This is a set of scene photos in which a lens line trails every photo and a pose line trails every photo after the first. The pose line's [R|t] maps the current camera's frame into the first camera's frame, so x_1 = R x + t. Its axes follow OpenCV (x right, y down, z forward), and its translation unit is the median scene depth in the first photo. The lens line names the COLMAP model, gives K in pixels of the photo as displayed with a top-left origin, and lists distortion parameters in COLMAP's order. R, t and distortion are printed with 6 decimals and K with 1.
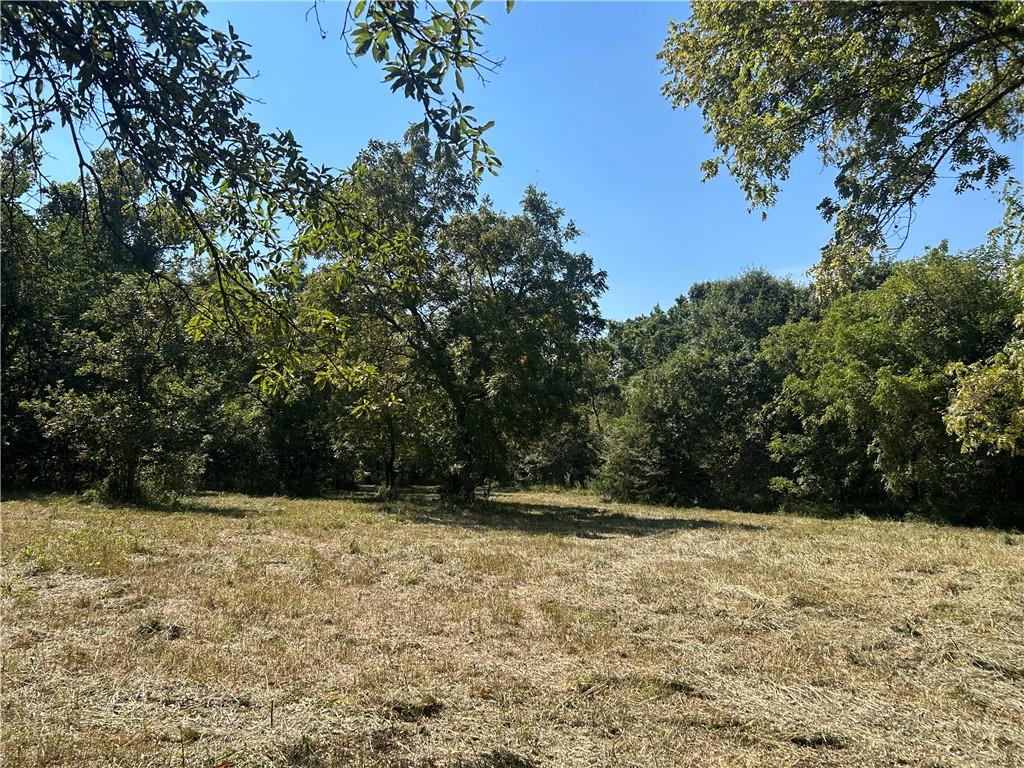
lens RADIAL K [[776.9, 0, 512.0], [0, 776.9, 384.0], [0, 0, 1]] dist [0.062942, -0.076377]
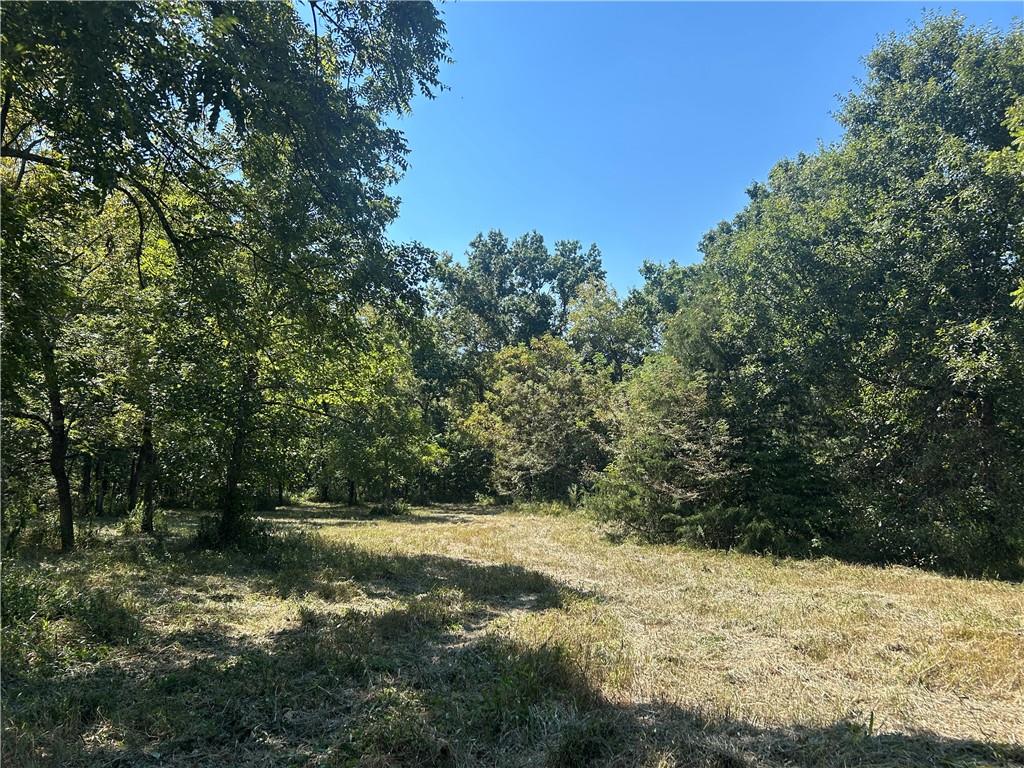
lens RADIAL K [[776.9, 0, 512.0], [0, 776.9, 384.0], [0, 0, 1]] dist [0.062942, -0.076377]
pose [[0.997532, -0.011612, -0.069246, 0.093083], [0.010180, 0.999728, -0.020999, 0.066435], [0.069470, 0.020243, 0.997379, 0.521731]]
